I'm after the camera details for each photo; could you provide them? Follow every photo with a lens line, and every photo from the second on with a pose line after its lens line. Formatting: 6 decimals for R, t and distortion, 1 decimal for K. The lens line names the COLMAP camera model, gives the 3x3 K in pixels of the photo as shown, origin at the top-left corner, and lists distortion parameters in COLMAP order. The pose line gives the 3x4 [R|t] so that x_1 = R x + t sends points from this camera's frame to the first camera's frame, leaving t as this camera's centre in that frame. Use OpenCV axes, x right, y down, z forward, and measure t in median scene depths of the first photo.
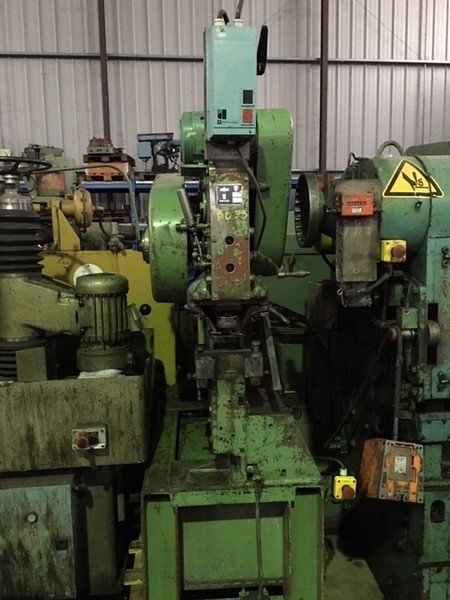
lens RADIAL K [[511.4, 0, 225.4], [0, 511.4, 289.8], [0, 0, 1]] dist [0.096460, -0.141392]
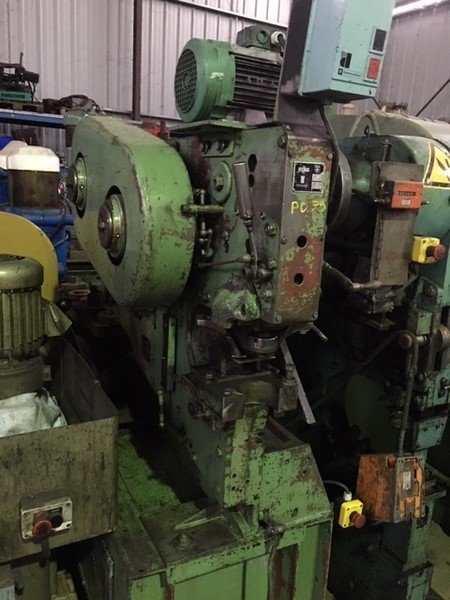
lens RADIAL K [[511.4, 0, 225.4], [0, 511.4, 289.8], [0, 0, 1]] dist [0.096460, -0.141392]
pose [[0.913711, -0.015367, 0.406074, -0.326598], [-0.027893, 0.994556, 0.100399, -0.083813], [-0.405406, -0.103062, 0.908308, 0.327482]]
